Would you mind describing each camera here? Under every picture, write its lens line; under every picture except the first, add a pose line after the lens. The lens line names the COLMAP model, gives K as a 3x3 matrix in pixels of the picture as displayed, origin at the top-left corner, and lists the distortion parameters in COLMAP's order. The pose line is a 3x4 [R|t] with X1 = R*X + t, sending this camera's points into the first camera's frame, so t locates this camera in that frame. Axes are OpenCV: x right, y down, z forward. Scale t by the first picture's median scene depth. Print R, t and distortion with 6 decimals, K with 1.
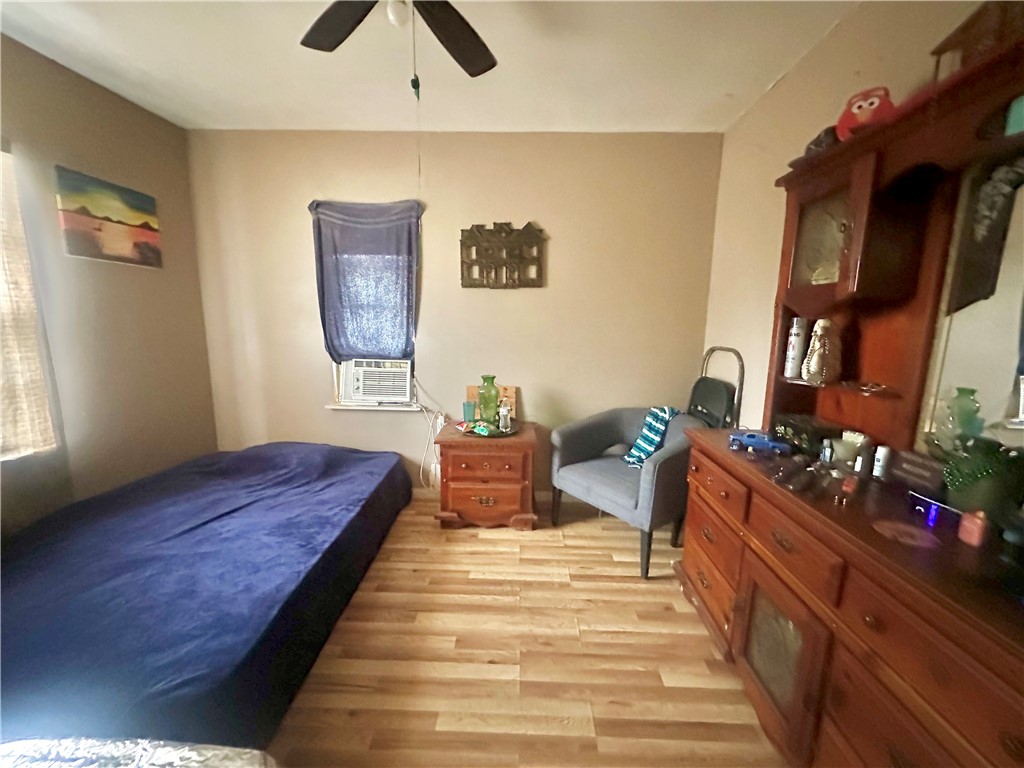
lens RADIAL K [[413.7, 0, 513.1], [0, 413.7, 386.8], [0, 0, 1]] dist [0.000864, 0.000325]
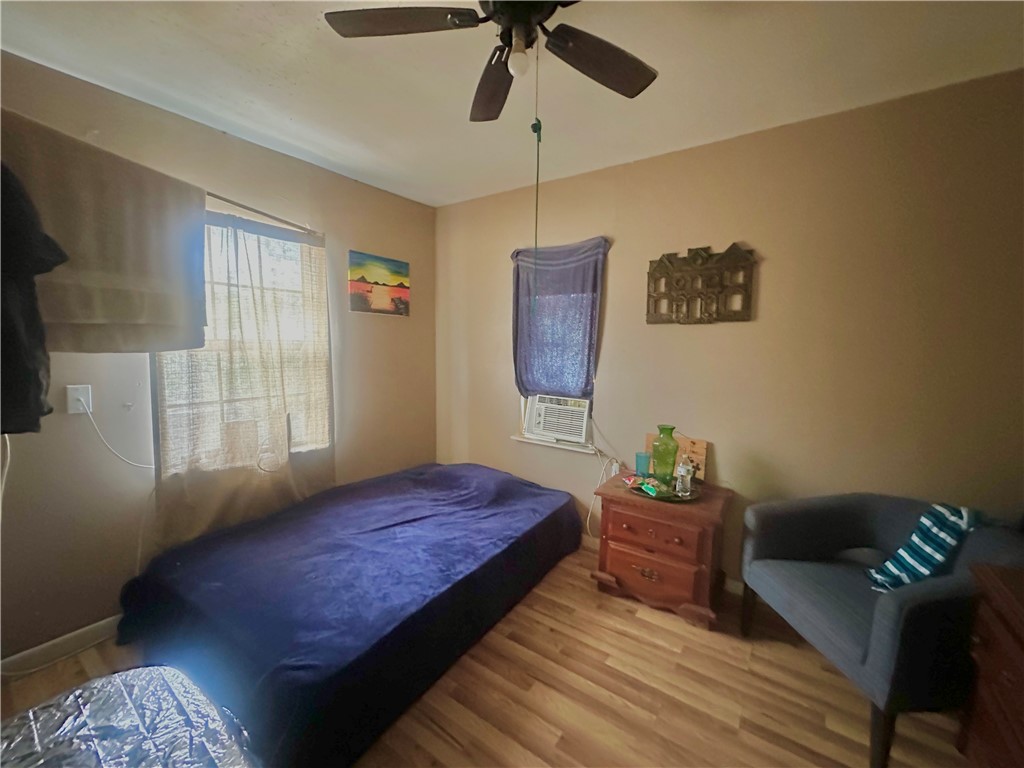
lens RADIAL K [[413.7, 0, 512.3], [0, 413.7, 384.0], [0, 0, 1]] dist [0.000864, 0.000325]
pose [[0.834931, 0.053601, -0.547739, 0.145074], [-0.094363, 0.994450, -0.046524, -0.045018], [0.542205, 0.090530, 0.835355, 0.112882]]
